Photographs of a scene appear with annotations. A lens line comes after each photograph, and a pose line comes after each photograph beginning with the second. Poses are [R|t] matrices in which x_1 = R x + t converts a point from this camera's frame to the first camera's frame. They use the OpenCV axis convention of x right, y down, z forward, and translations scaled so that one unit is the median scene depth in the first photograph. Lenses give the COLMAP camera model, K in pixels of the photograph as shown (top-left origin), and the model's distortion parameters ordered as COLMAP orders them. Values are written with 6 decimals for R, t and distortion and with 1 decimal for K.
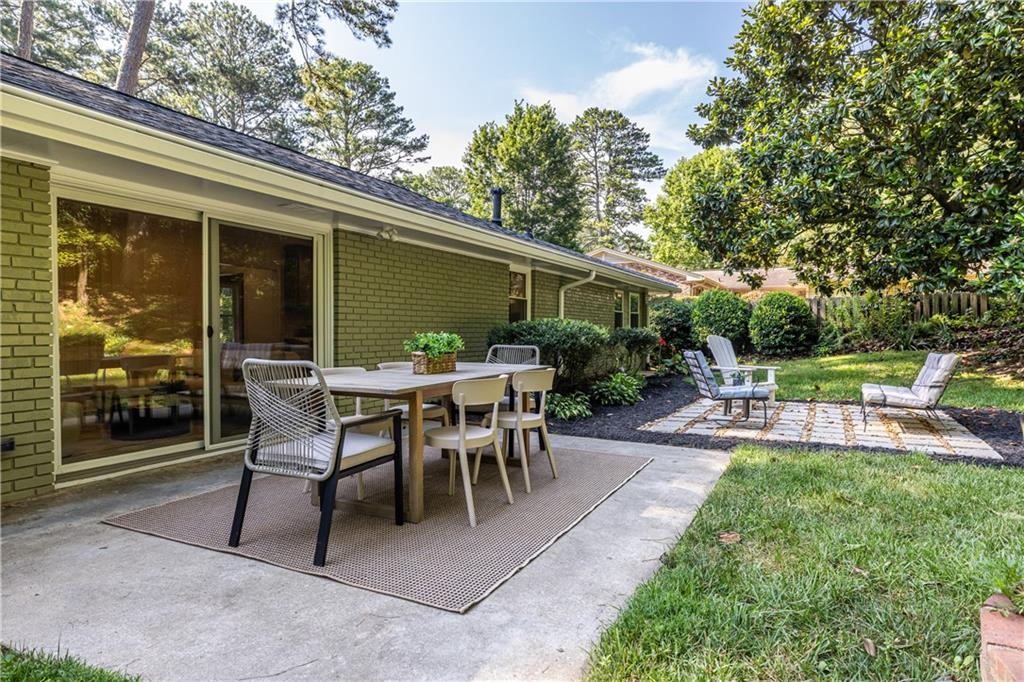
lens RADIAL K [[567.3, 0, 527.6], [0, 567.3, 350.6], [0, 0, 1]] dist [0.002990, -0.003539]
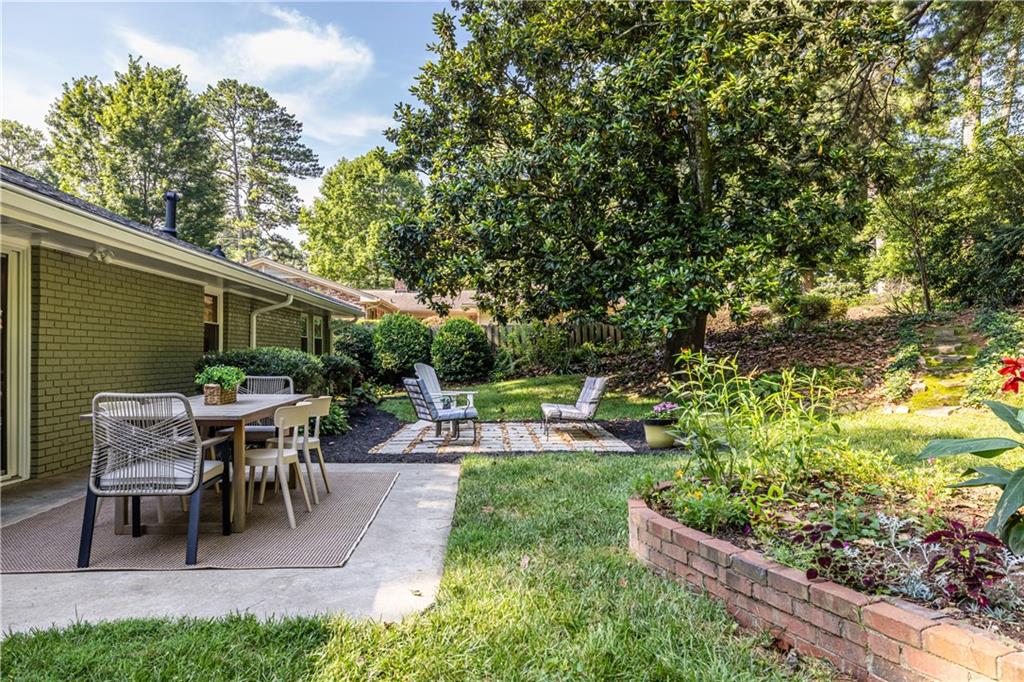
lens RADIAL K [[678.8, 0, 518.2], [0, 678.8, 347.4], [0, 0, 1]] dist [-0.004655, -0.002429]
pose [[0.862305, 0.005248, 0.506363, -0.103284], [0.017788, 0.999015, -0.040646, -0.001283], [-0.506077, 0.044056, 0.861362, -0.122572]]
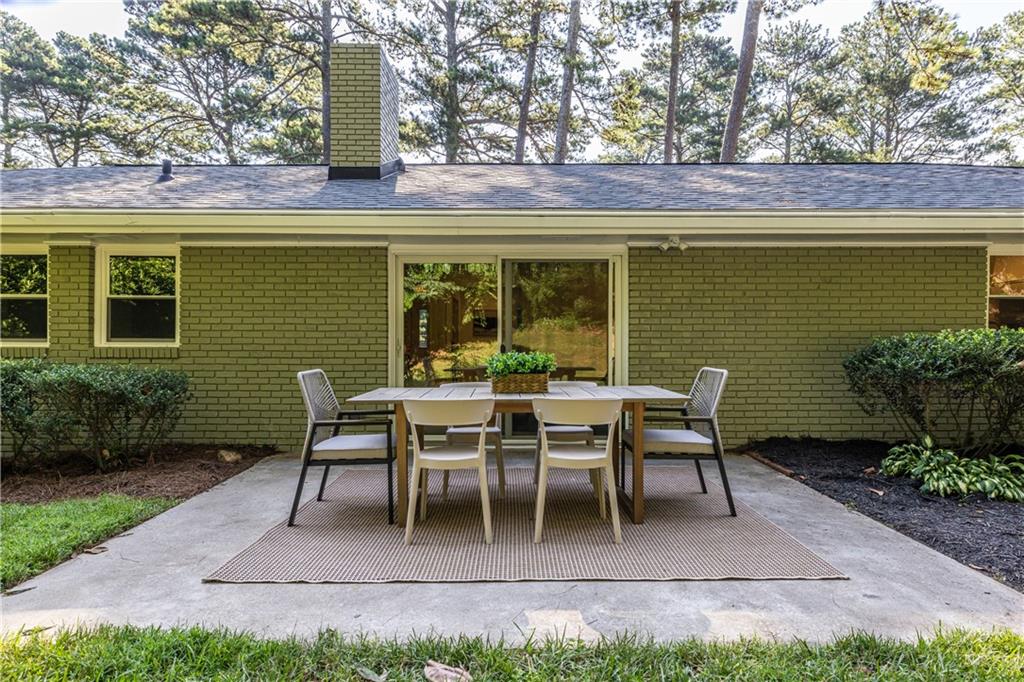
lens RADIAL K [[567.3, 0, 521.2], [0, 567.3, 349.4], [0, 0, 1]] dist [0.002990, -0.003539]
pose [[0.468415, 0.001861, -0.883507, 0.219654], [-0.030959, 0.999418, -0.014309, -0.006384], [0.882966, 0.034055, 0.468200, 0.174833]]
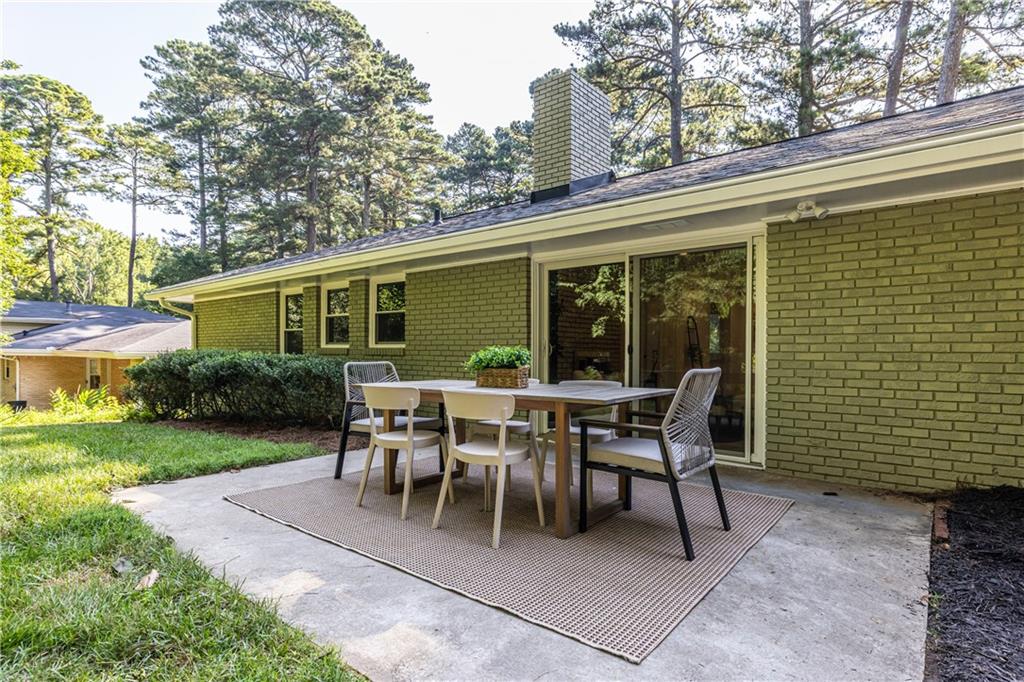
lens RADIAL K [[526.0, 0, 516.1], [0, 526.0, 365.7], [0, 0, 1]] dist [-0.002759, 0.003676]
pose [[-0.200944, 0.018139, -0.979435, 0.228903], [-0.043510, 0.998677, 0.027422, -0.007427], [0.978636, 0.048126, -0.199888, 0.383063]]
